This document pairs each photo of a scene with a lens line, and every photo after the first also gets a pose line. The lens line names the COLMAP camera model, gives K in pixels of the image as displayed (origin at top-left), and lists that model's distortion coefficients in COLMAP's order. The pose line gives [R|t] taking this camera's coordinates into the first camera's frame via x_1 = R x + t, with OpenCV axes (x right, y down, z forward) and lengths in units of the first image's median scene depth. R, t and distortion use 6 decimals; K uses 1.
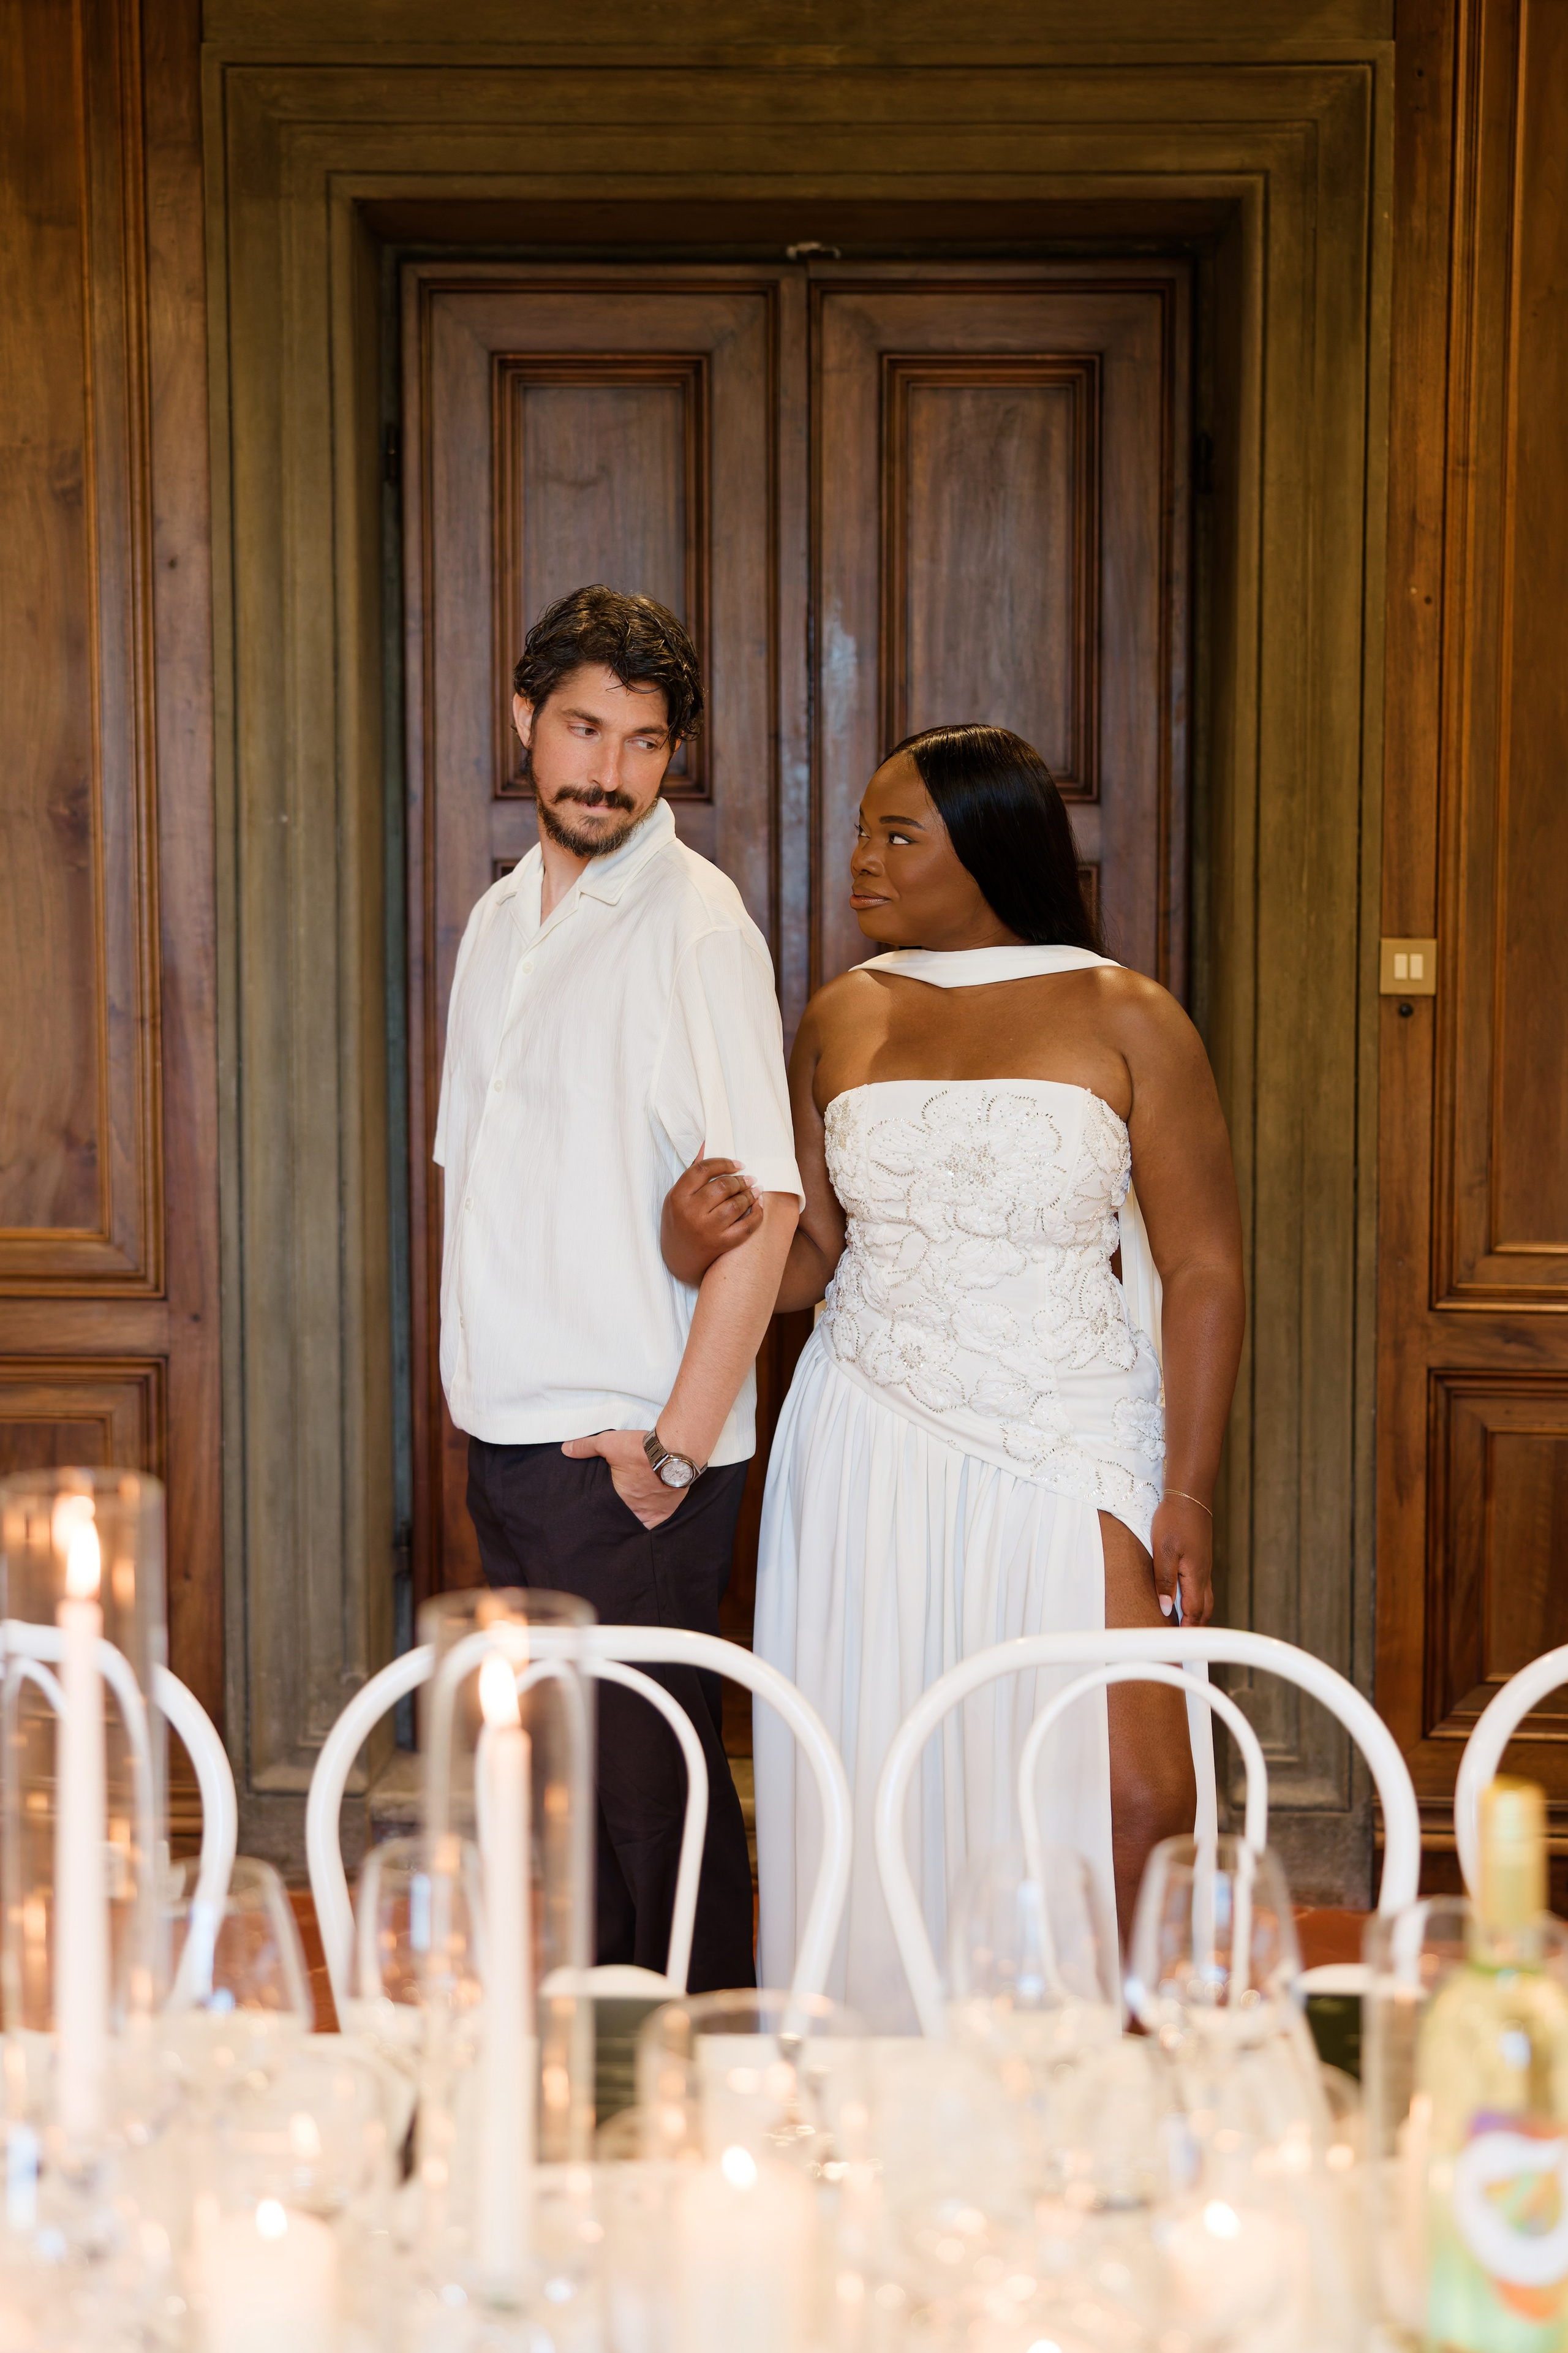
lens RADIAL K [[2931.6, 0, 739.0], [0, 2931.6, 1217.9], [0, 0, 1]] dist [0.040452, 0.000000]
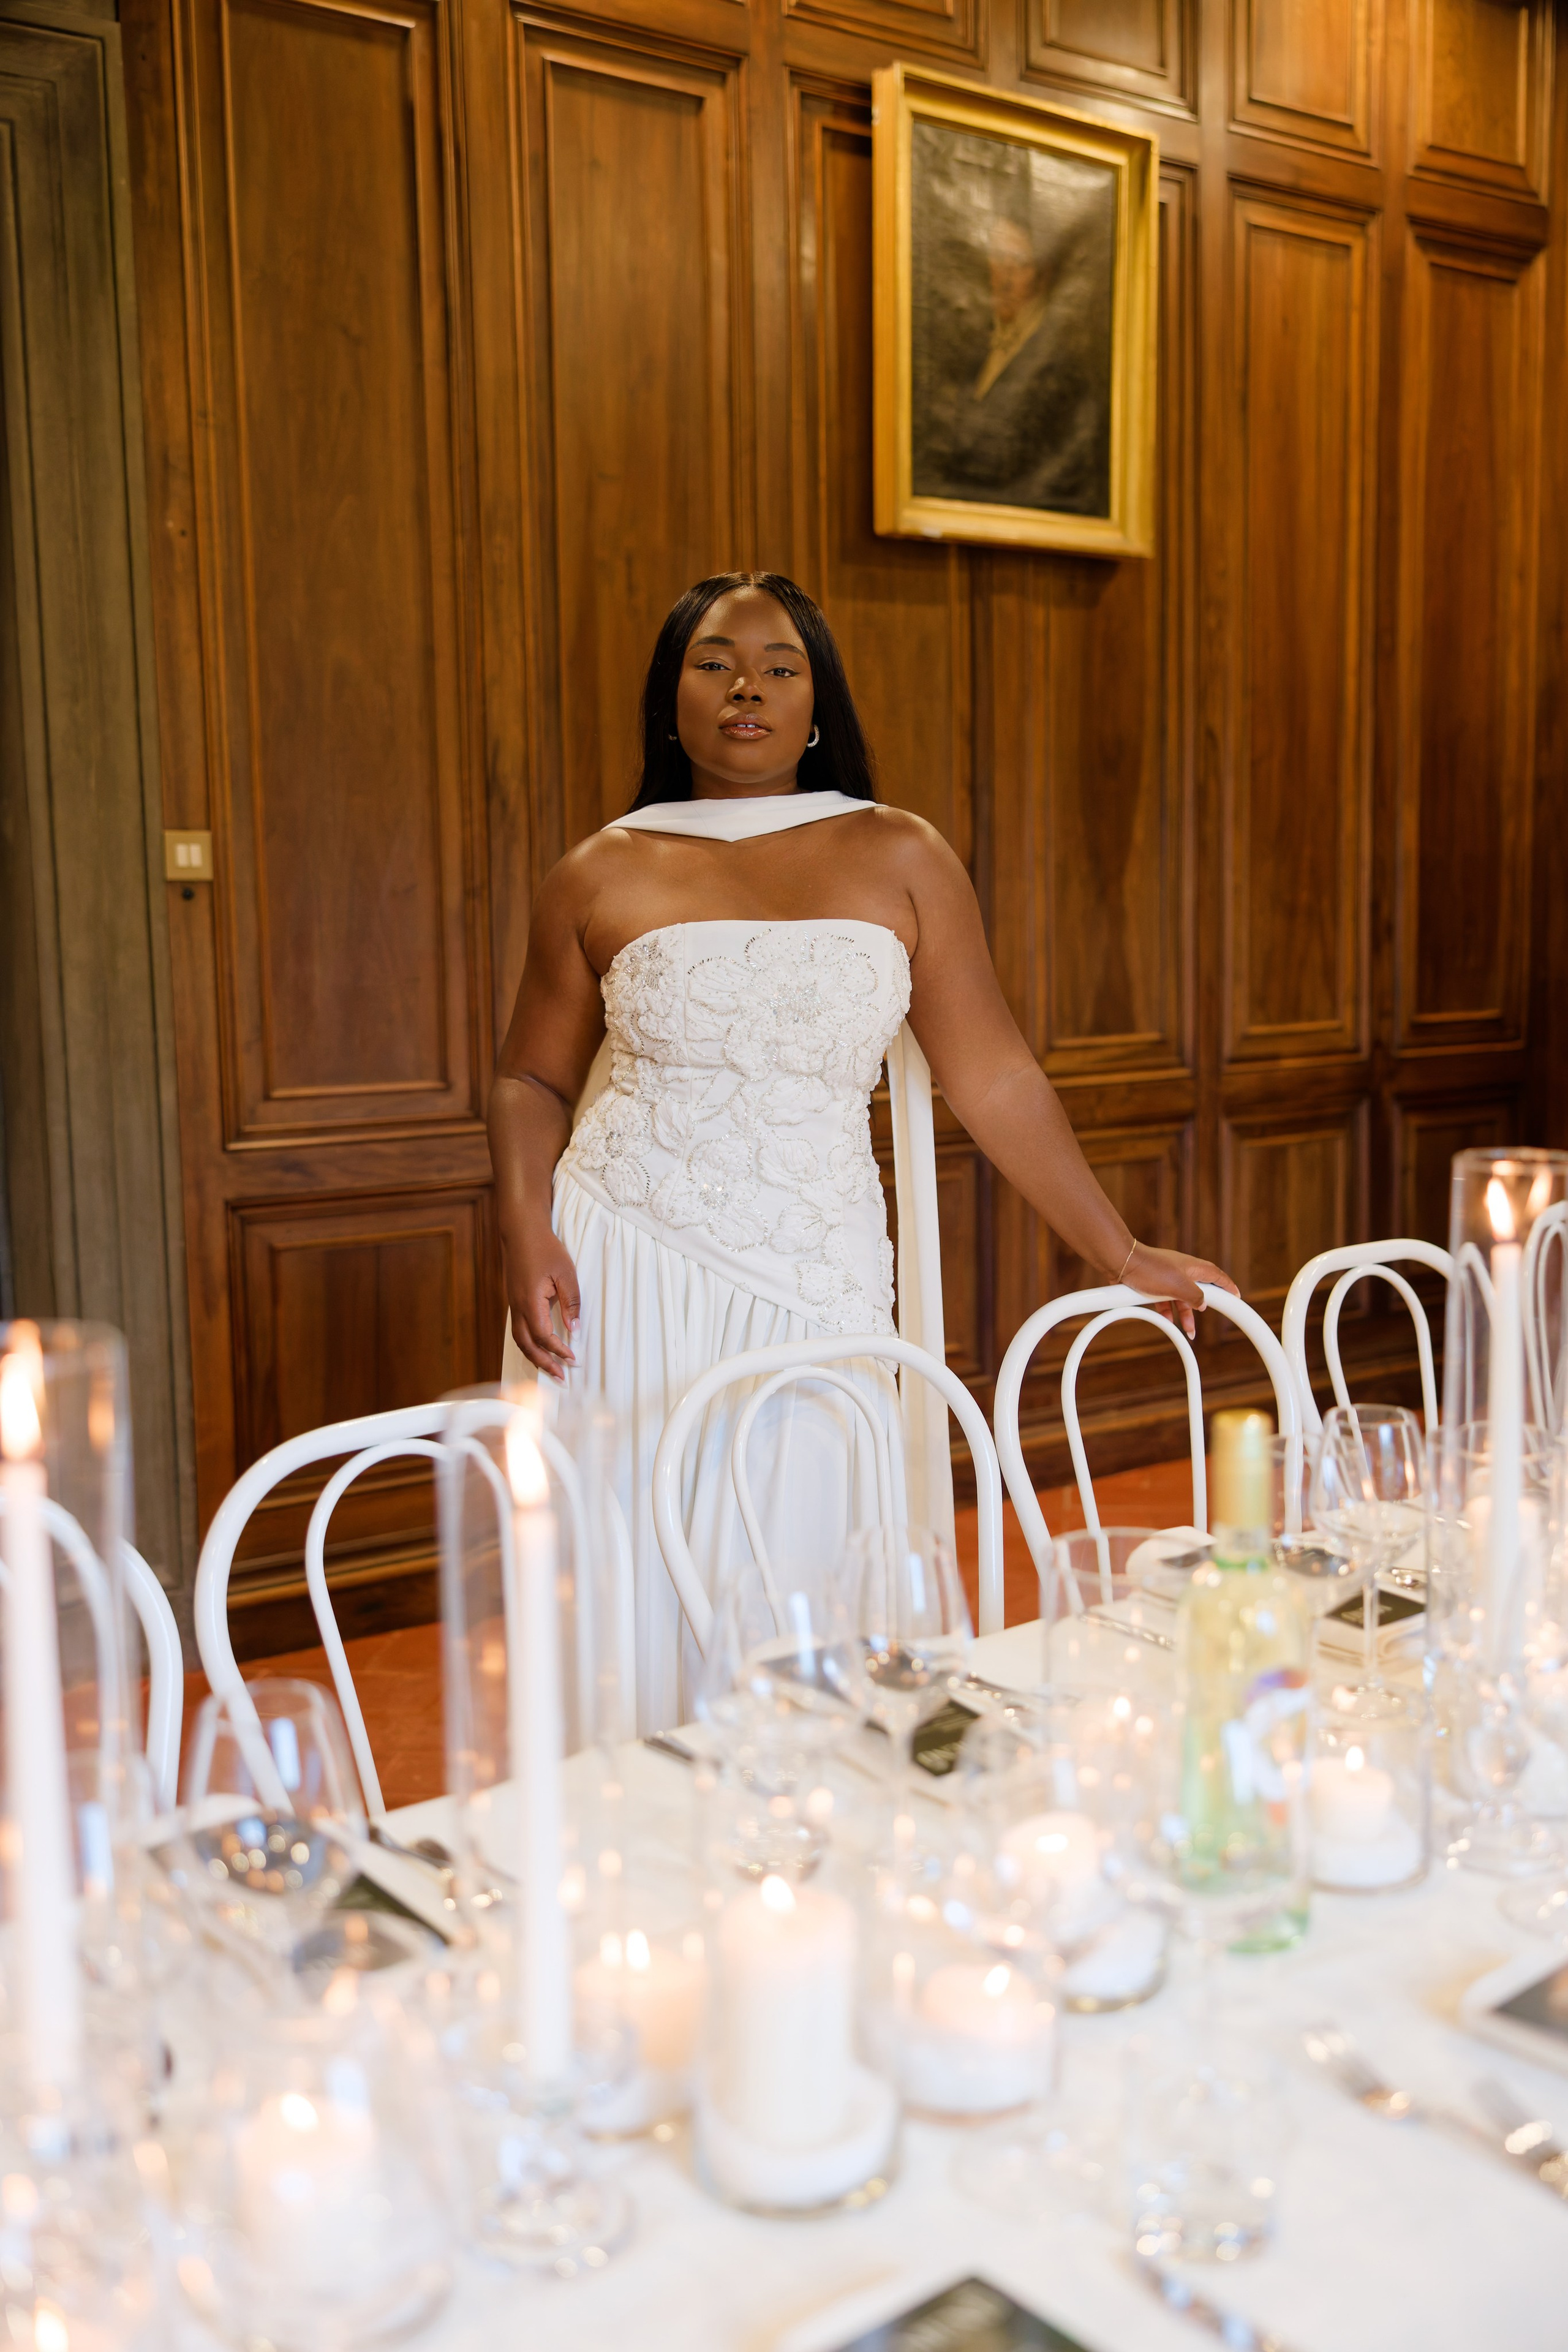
lens RADIAL K [[2326.7, 0, 742.2], [0, 2326.7, 1178.7], [0, 0, 1]] dist [0.026569, 0.000000]
pose [[0.775804, -0.096487, 0.623553, -0.187300], [0.070121, 0.995301, 0.066768, -0.005276], [-0.627066, -0.008075, 0.778924, 0.152804]]
